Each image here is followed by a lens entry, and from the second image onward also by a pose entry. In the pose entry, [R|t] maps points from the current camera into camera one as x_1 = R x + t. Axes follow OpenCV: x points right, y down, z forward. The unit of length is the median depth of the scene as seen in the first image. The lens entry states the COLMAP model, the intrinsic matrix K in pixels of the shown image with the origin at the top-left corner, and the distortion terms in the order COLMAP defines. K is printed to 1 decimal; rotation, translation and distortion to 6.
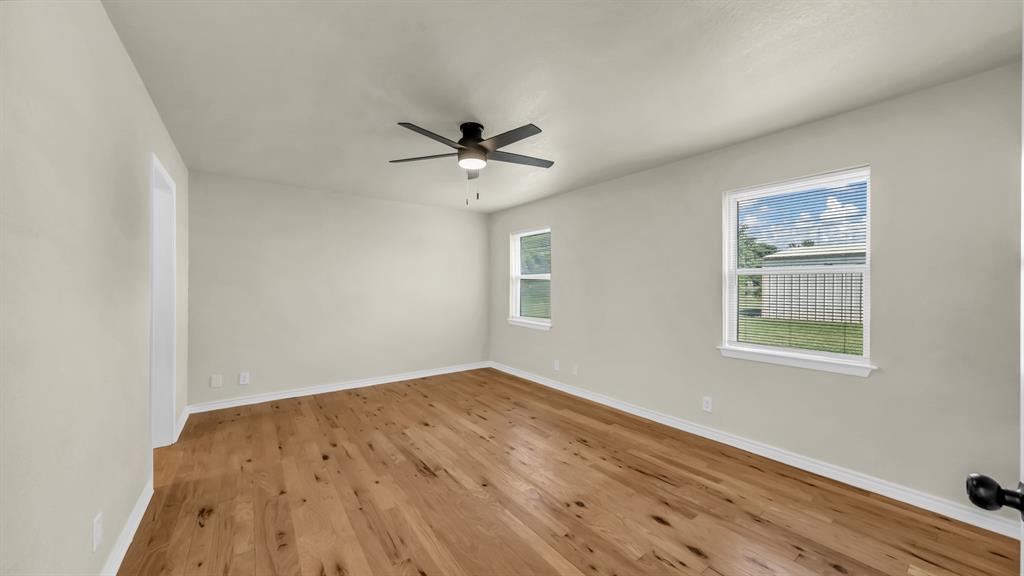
lens RADIAL K [[349.9, 0, 513.9], [0, 349.9, 287.7], [0, 0, 1]] dist [0.000521, 0.000241]
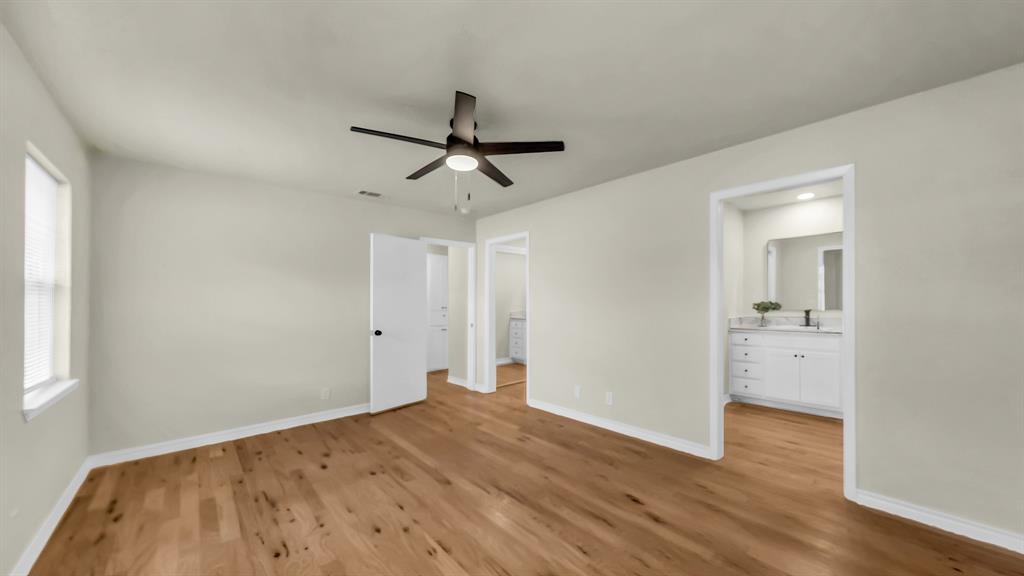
lens RADIAL K [[349.9, 0, 513.9], [0, 349.9, 287.7], [0, 0, 1]] dist [0.000521, 0.000241]
pose [[-0.997589, 0.001538, -0.069380, -0.197925], [0.004109, 0.999309, -0.036929, -0.002687], [0.069275, -0.037125, -0.996907, 1.969607]]
